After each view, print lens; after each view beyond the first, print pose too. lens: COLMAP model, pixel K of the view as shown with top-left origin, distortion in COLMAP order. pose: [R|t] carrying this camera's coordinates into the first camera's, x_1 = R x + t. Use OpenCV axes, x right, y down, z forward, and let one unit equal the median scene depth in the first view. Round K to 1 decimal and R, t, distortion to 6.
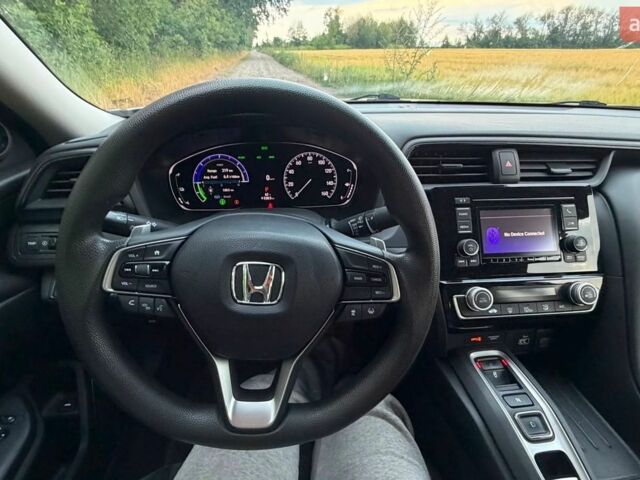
lens RADIAL K [[339.4, 0, 320.0], [0, 339.4, 240.0], [0, 0, 1]] dist [0.002149, -0.001021]
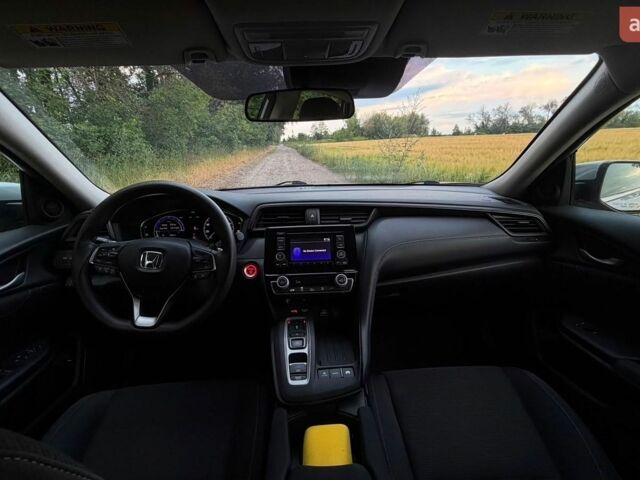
lens RADIAL K [[339.4, 0, 320.0], [0, 339.4, 240.0], [0, 0, 1]] dist [0.002149, -0.001021]
pose [[0.997389, -0.021597, -0.068907, 0.054135], [0.005353, 0.973718, -0.227696, 0.025004], [0.072014, 0.226733, 0.971291, -0.058905]]
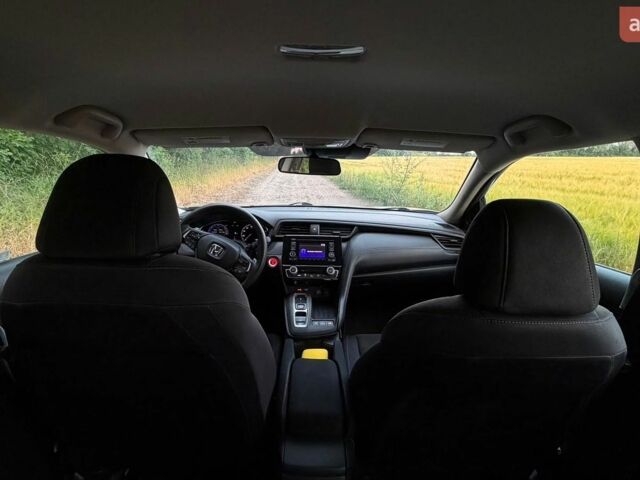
lens RADIAL K [[339.4, 0, 320.0], [0, 339.4, 240.0], [0, 0, 1]] dist [0.002149, -0.001021]
pose [[0.996148, 0.028360, -0.082976, 0.062937], [-0.049365, 0.963438, -0.263345, 0.046264], [0.072473, 0.266427, 0.961127, -0.129184]]
